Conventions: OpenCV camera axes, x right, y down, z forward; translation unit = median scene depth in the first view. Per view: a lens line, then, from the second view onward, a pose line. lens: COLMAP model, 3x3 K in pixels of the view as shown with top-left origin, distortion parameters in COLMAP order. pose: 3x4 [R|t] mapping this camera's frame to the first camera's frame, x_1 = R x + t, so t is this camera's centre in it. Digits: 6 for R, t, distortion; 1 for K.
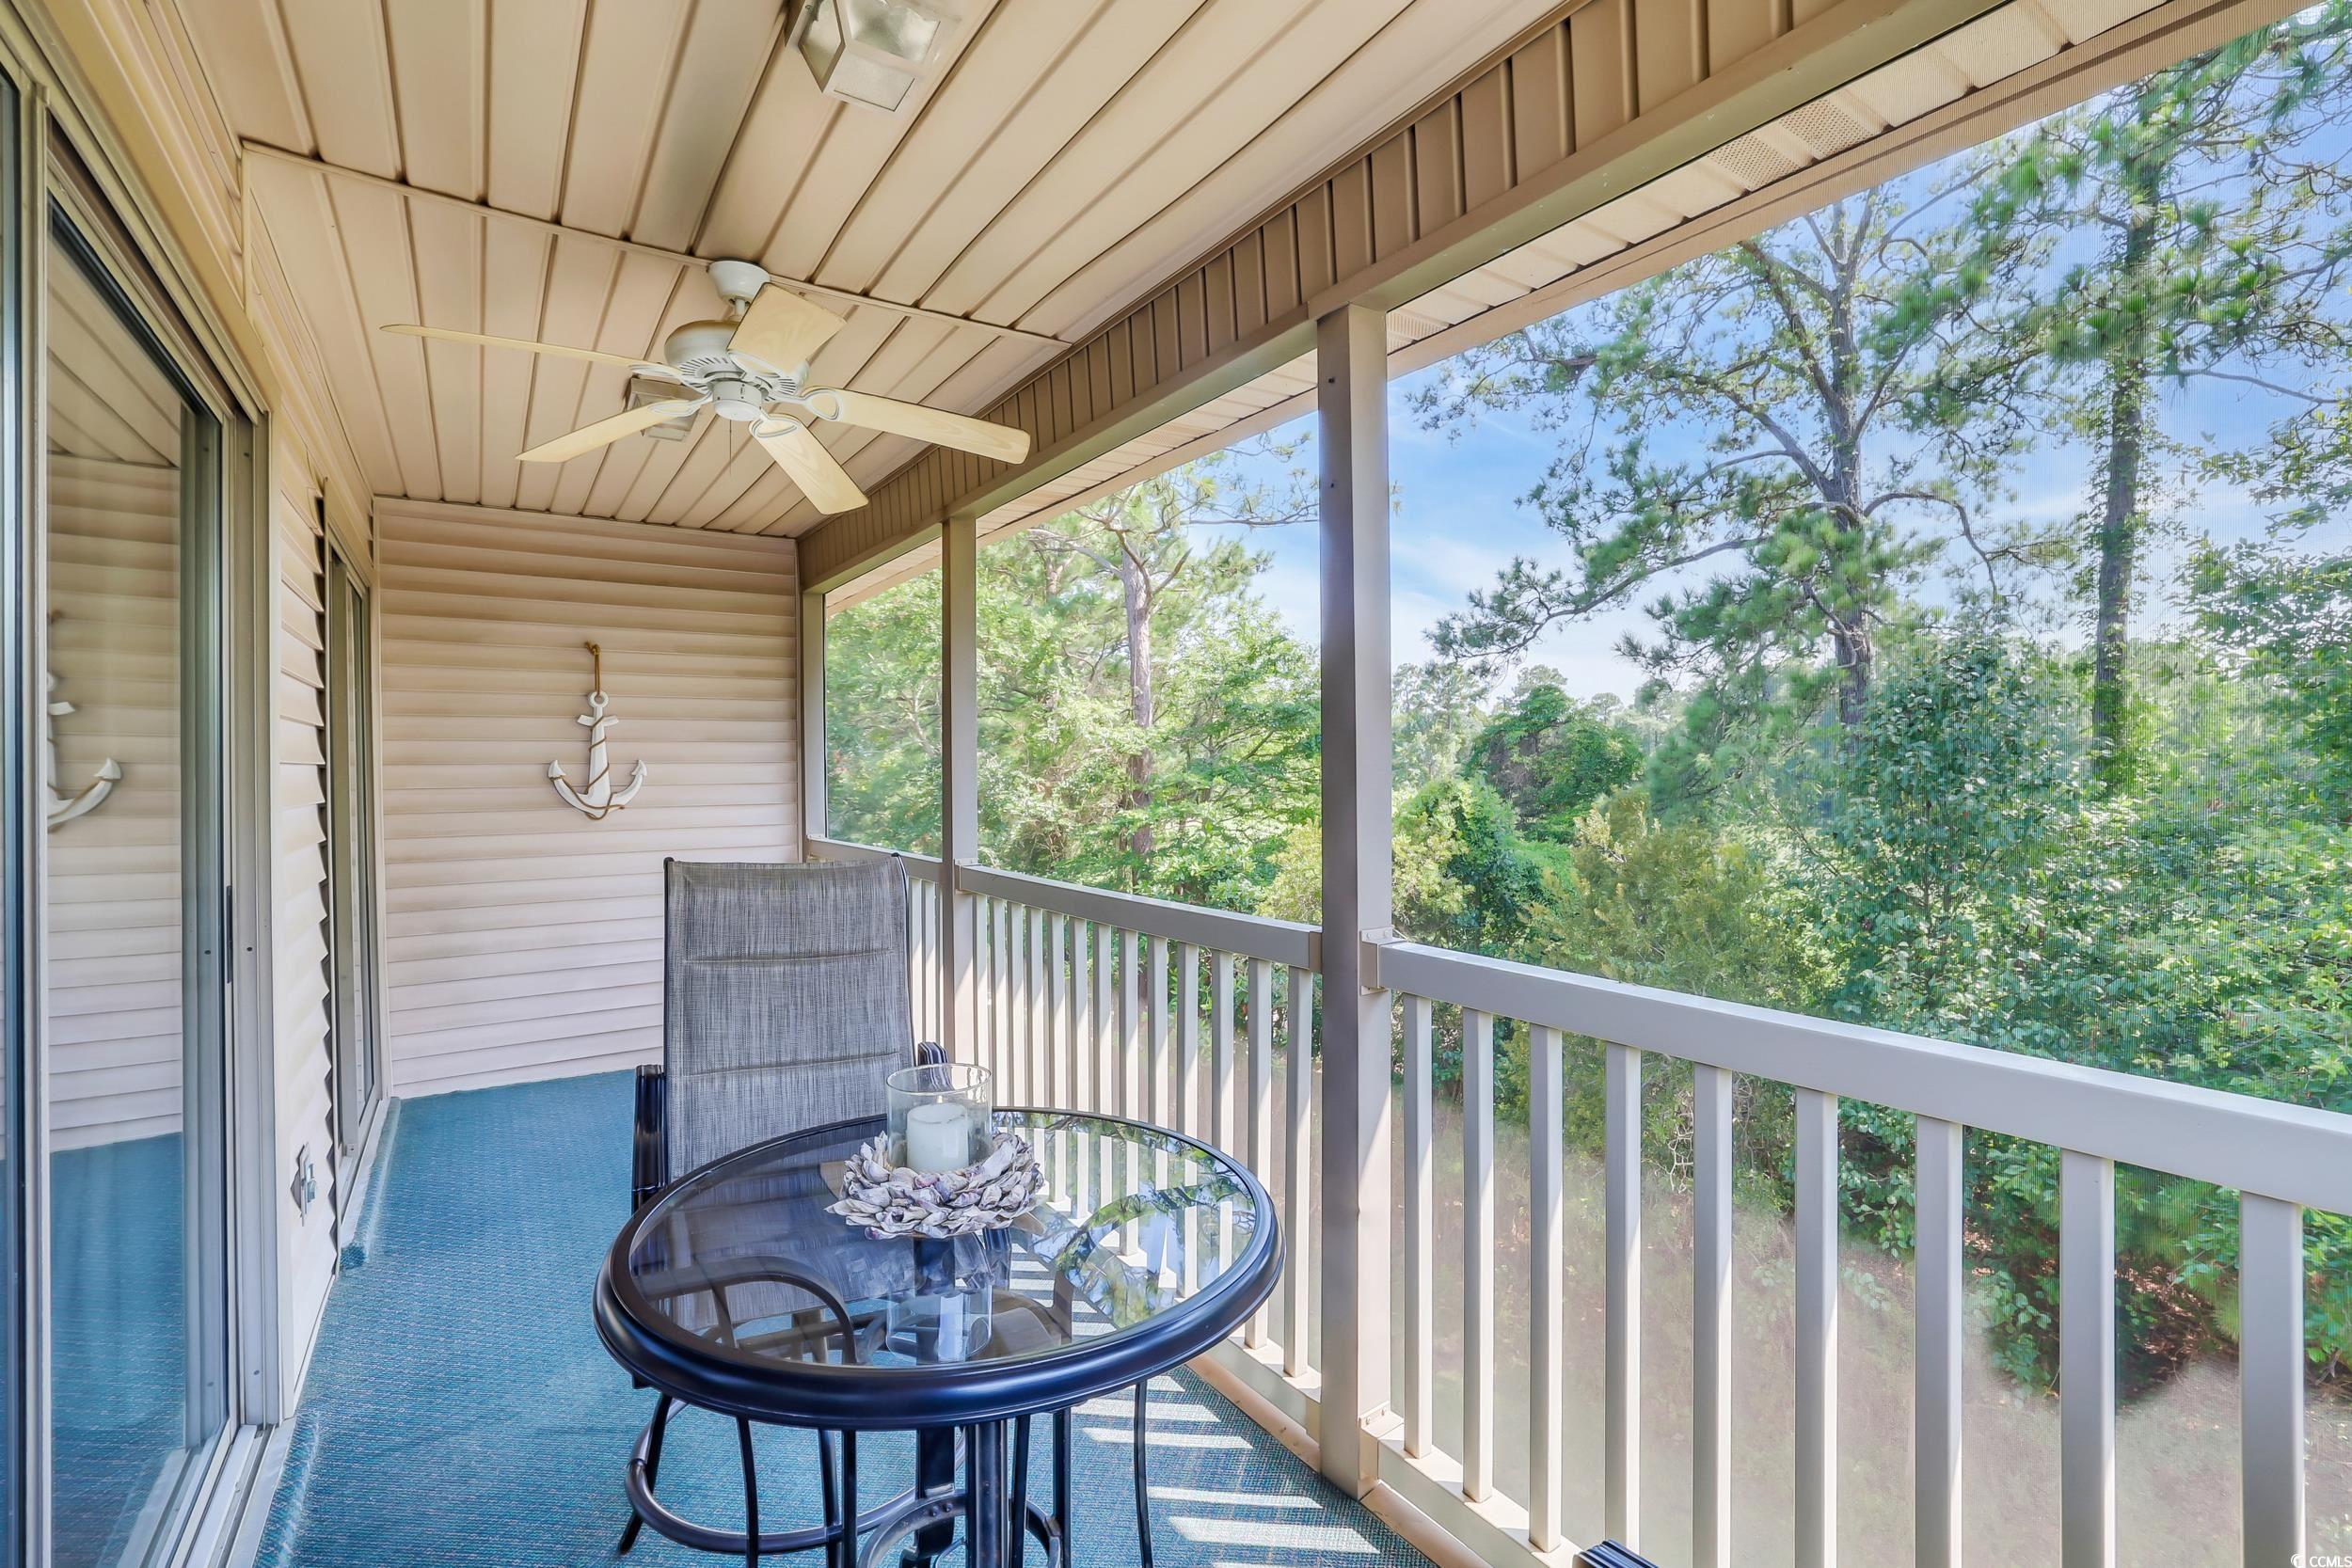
lens RADIAL K [[1008.0, 0, 1184.1], [0, 1008.0, 767.1], [0, 0, 1]] dist [-0.047922, 0.015708]
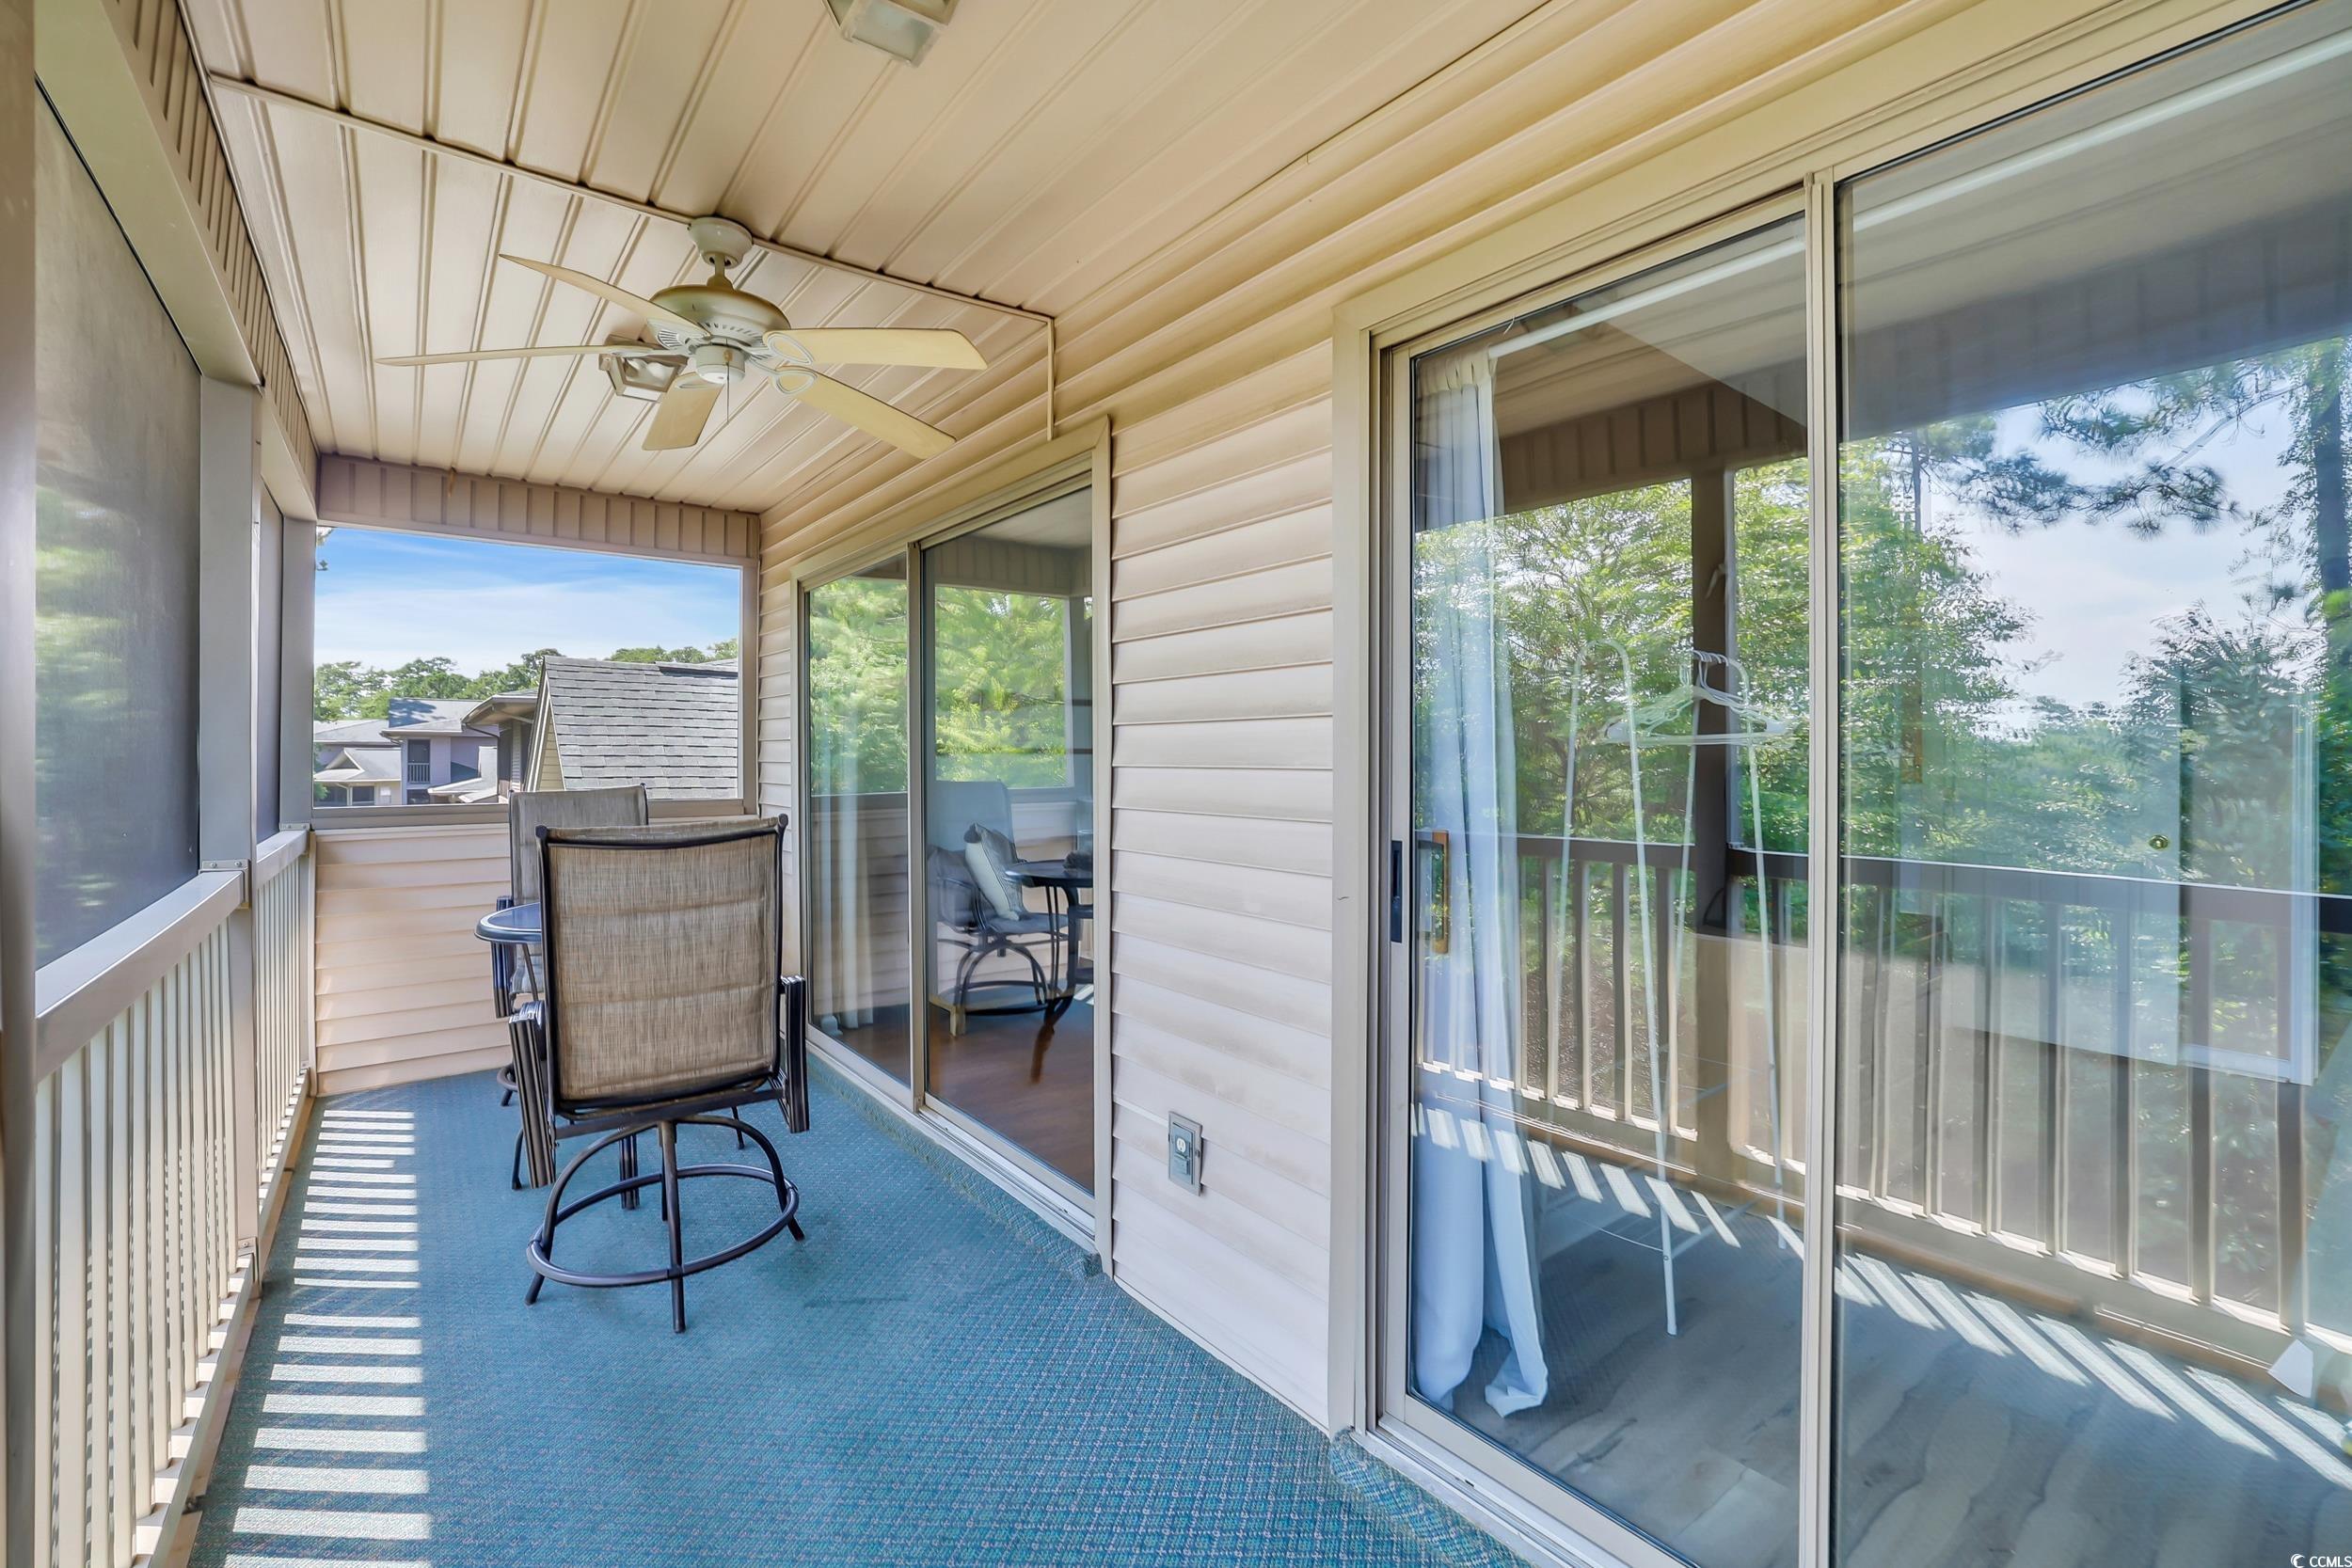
lens RADIAL K [[1008.0, 0, 1184.1], [0, 1008.0, 767.1], [0, 0, 1]] dist [-0.047922, 0.015708]
pose [[-0.998685, -0.006979, -0.050786, -0.840483], [-0.007030, 0.999975, 0.000809, 0.023136], [0.050779, 0.001165, -0.998709, 1.986040]]
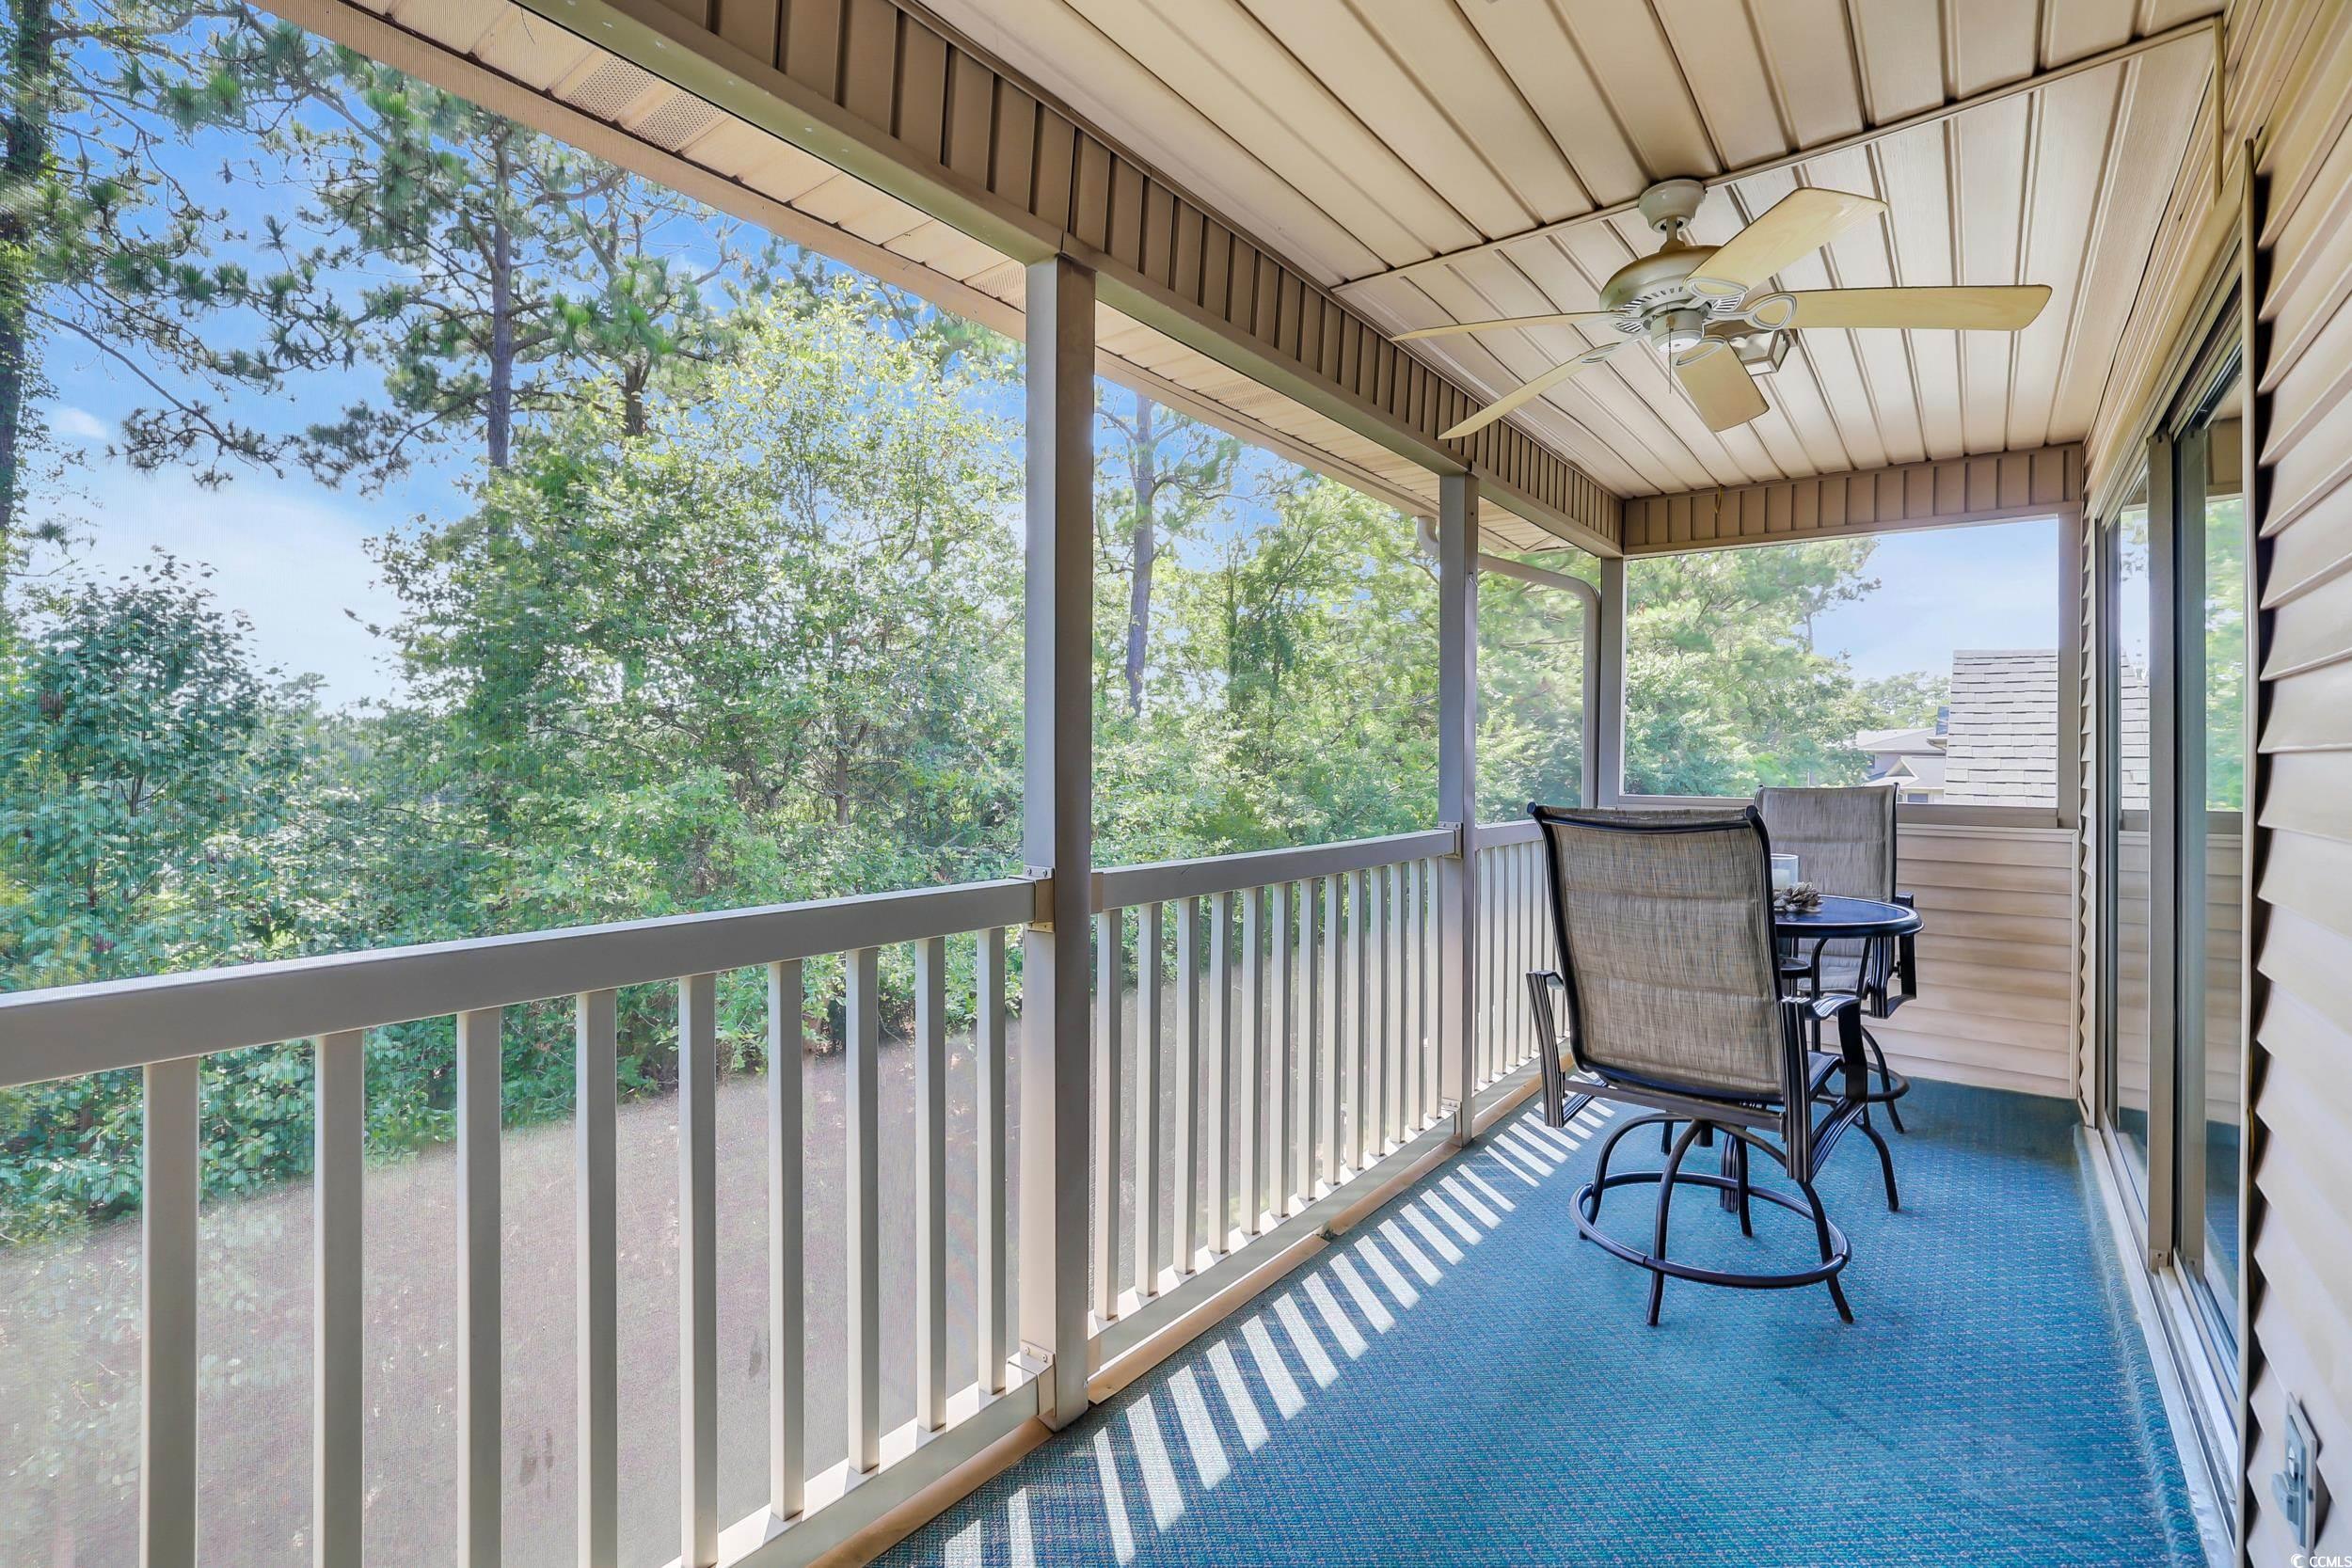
lens RADIAL K [[1008.0, 0, 1184.1], [0, 1008.0, 767.1], [0, 0, 1]] dist [-0.047922, 0.015708]
pose [[-0.273139, -0.005954, 0.961956, -1.209616], [-0.008822, 0.999954, 0.003684, 0.042193], [-0.961934, -0.007480, -0.273179, 1.681324]]
